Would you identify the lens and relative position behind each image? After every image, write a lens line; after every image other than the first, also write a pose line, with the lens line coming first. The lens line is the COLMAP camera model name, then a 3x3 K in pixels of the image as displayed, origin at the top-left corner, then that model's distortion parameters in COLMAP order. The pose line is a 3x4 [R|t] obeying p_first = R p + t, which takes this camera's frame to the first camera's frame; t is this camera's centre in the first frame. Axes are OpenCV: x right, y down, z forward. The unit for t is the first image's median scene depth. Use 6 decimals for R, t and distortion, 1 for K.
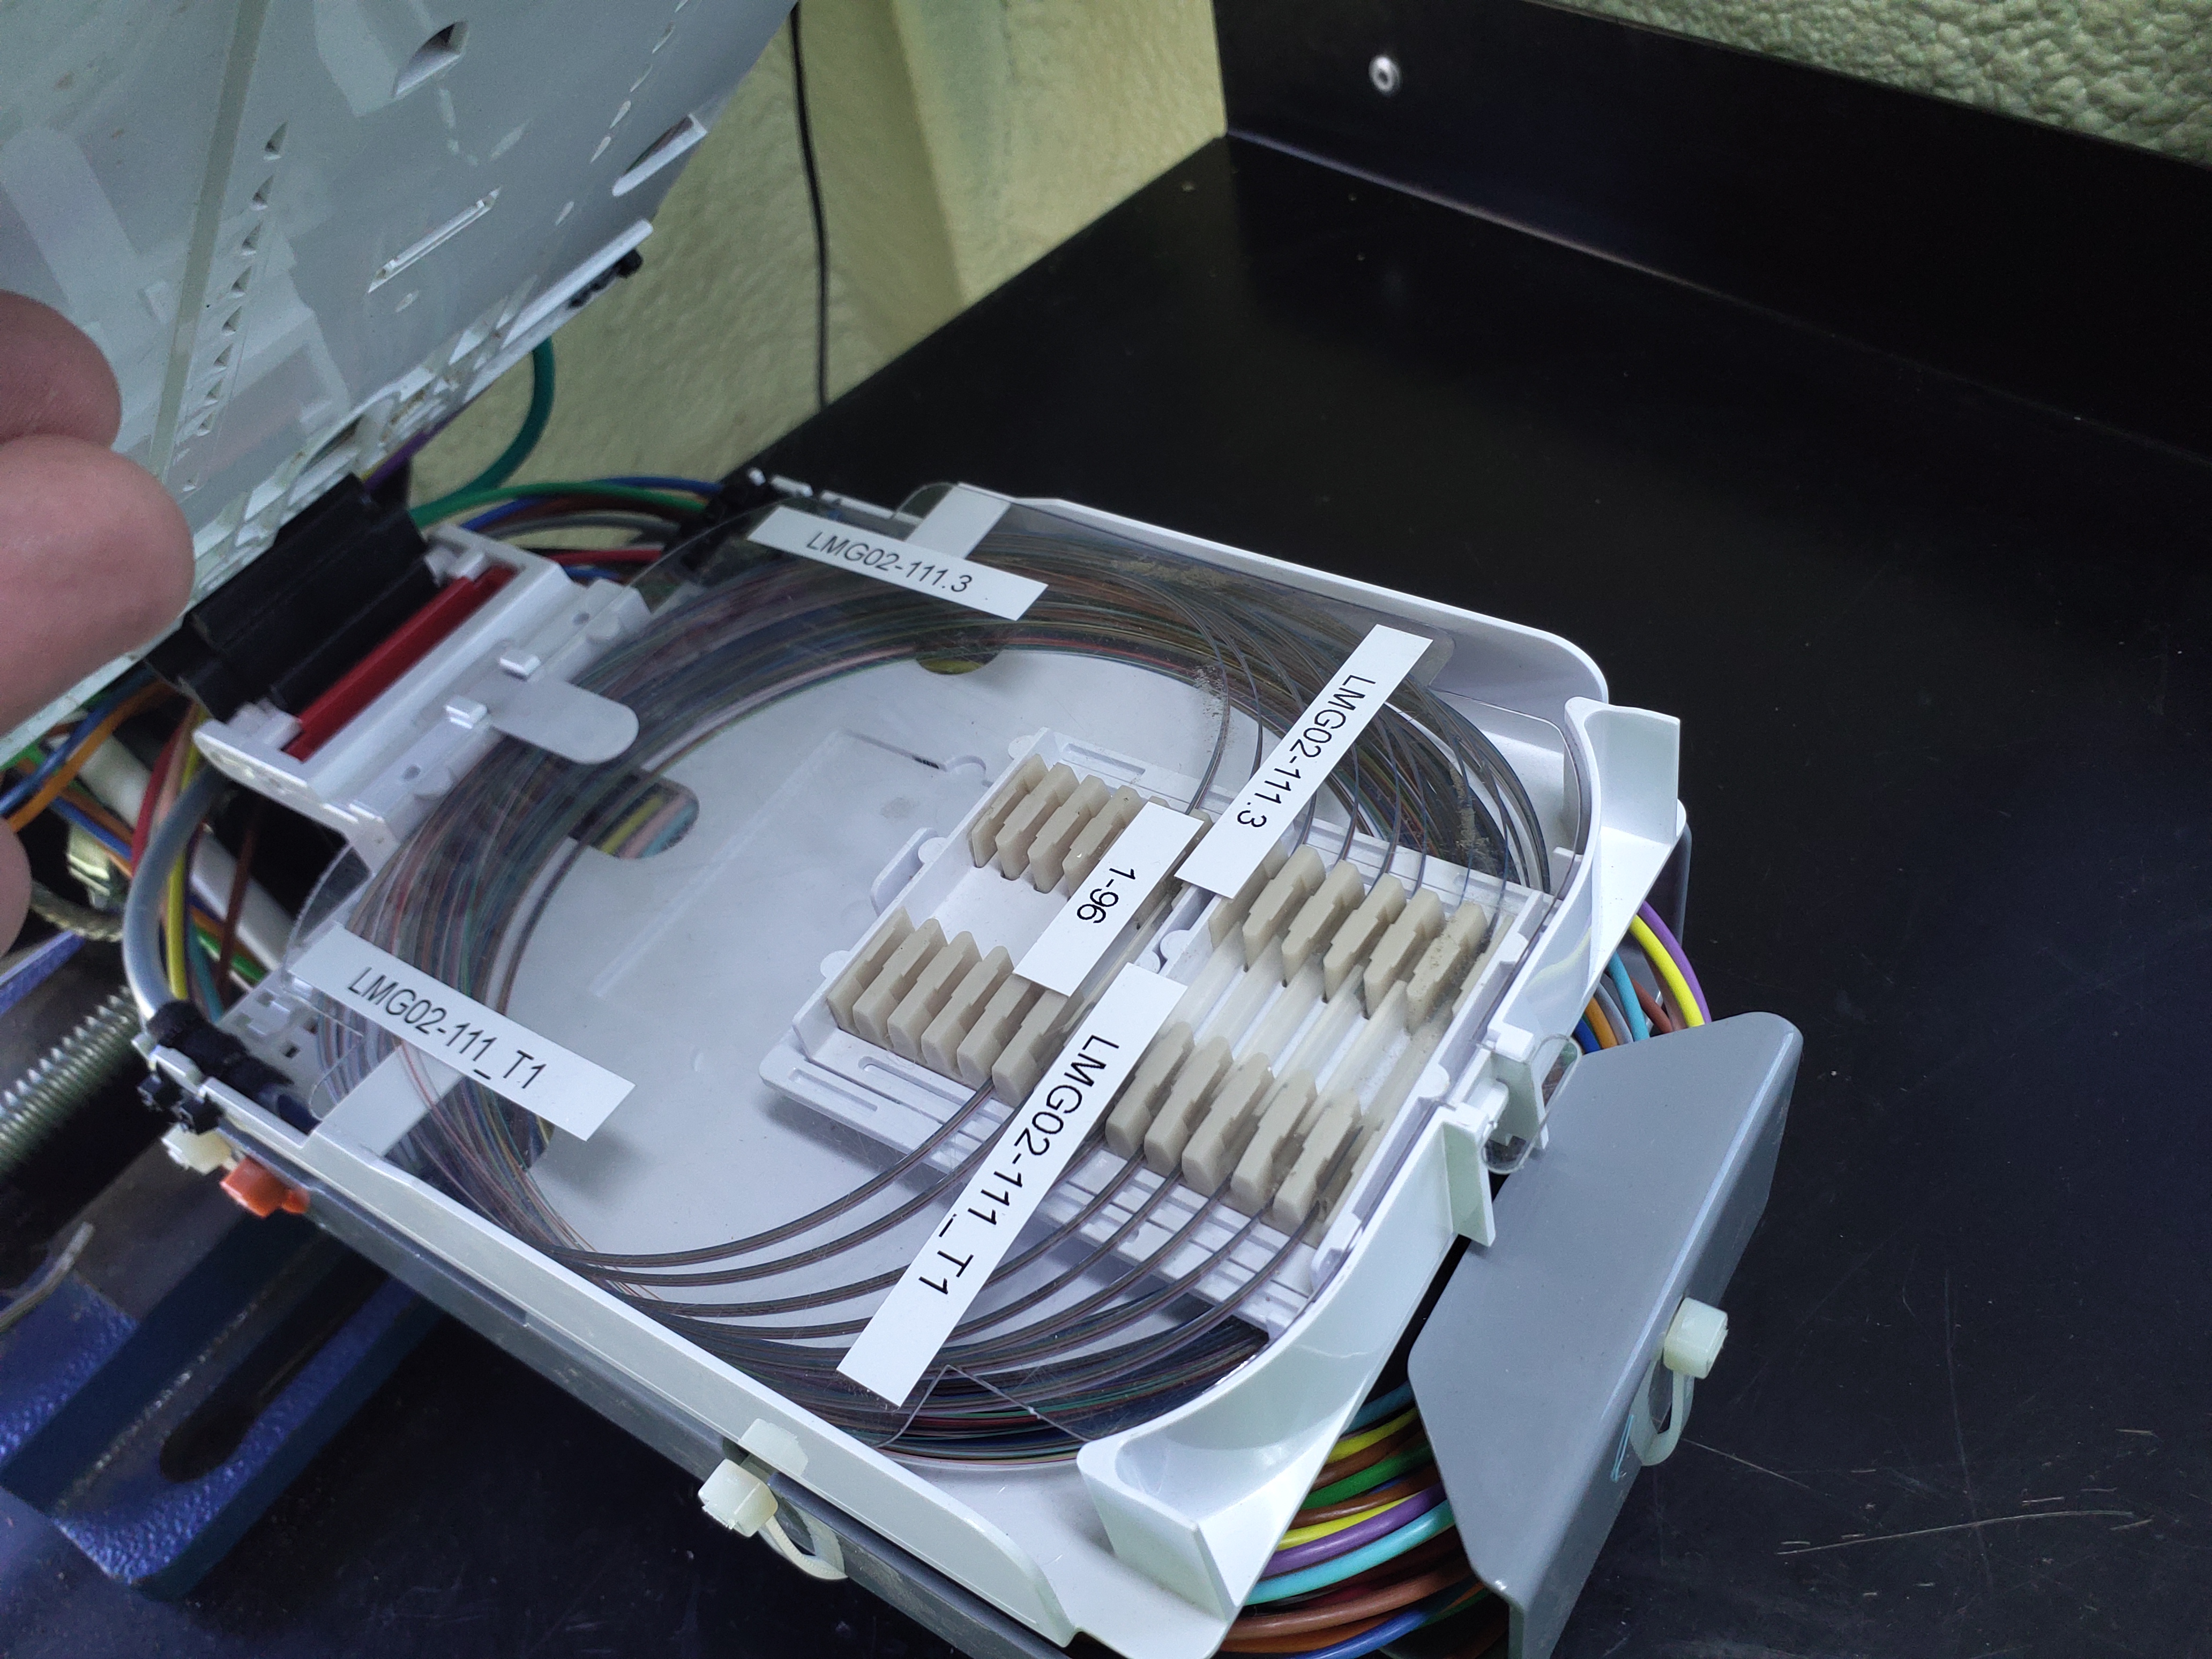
lens RADIAL K [[1744.3, 0, 1106.0], [0, 1744.3, 829.5], [0, 0, 1]] dist [-0.036191, -0.000280]
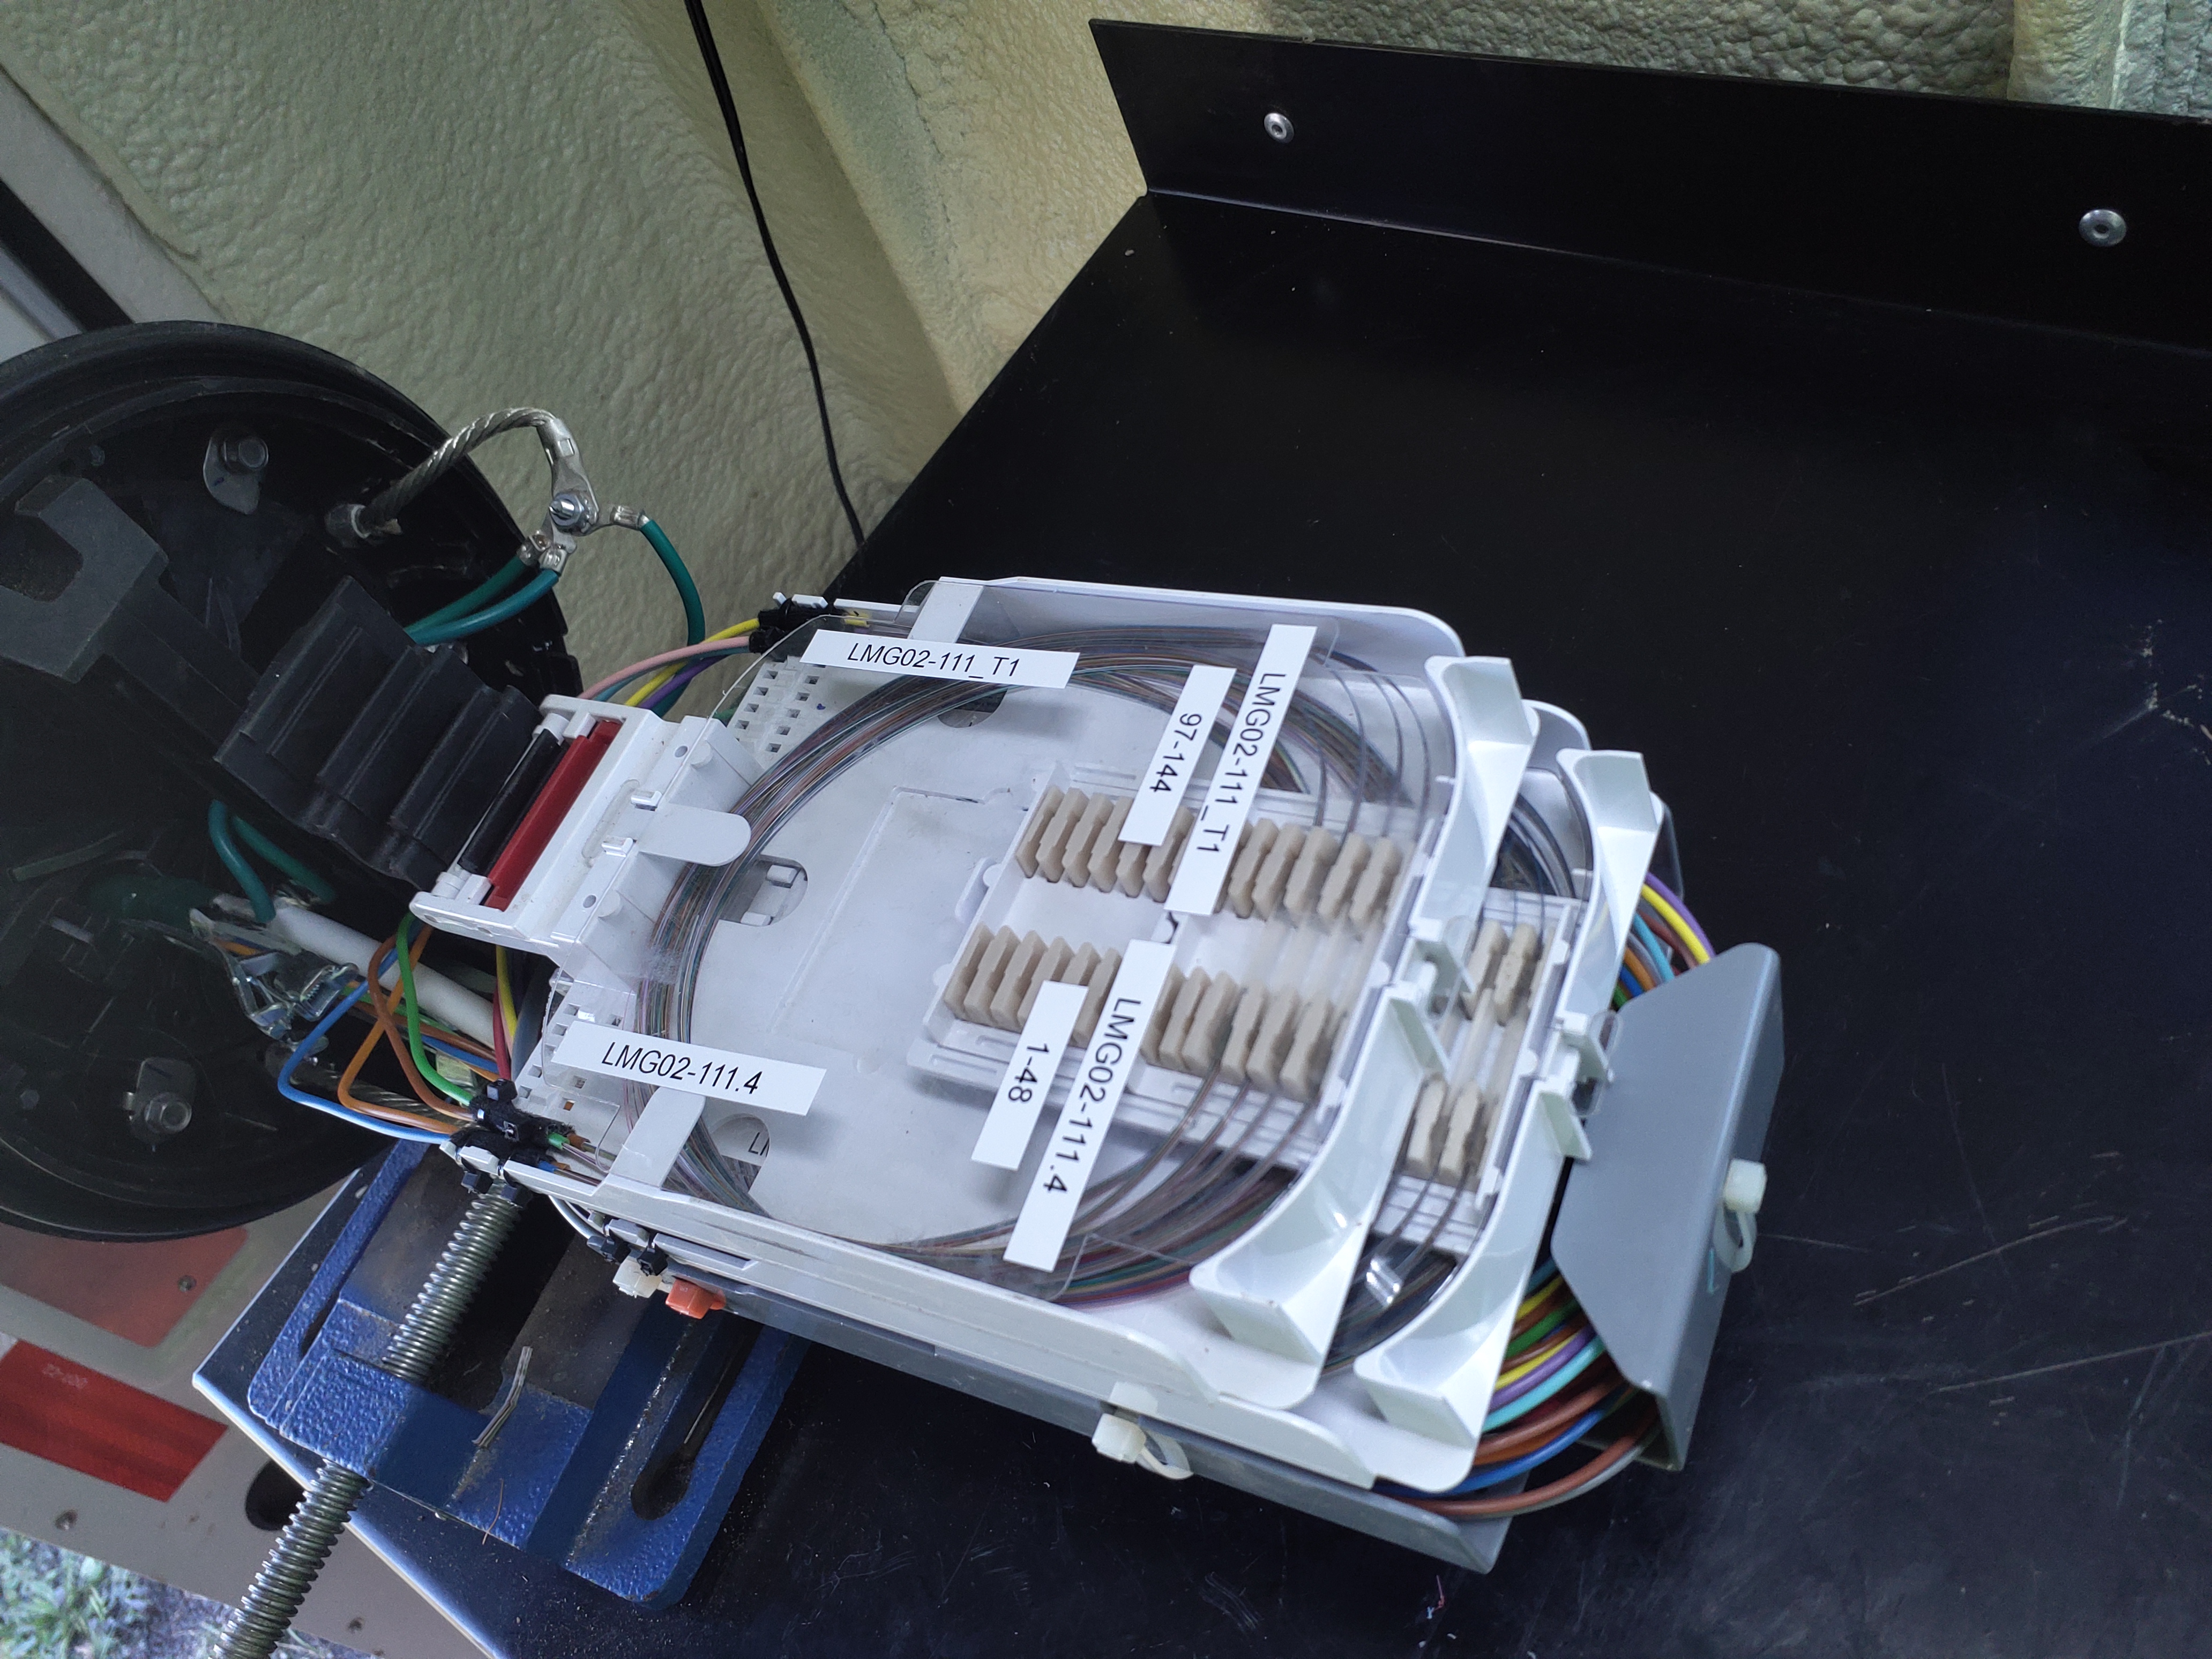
lens RADIAL K [[1696.0, 0, 1092.4], [0, 1696.0, 836.5], [0, 0, 1]] dist [-0.034581, -0.001772]
pose [[0.971592, -0.233154, -0.040595, -0.051059], [0.235168, 0.970391, 0.055117, -0.160980], [0.026543, -0.063098, 0.997654, -0.328266]]
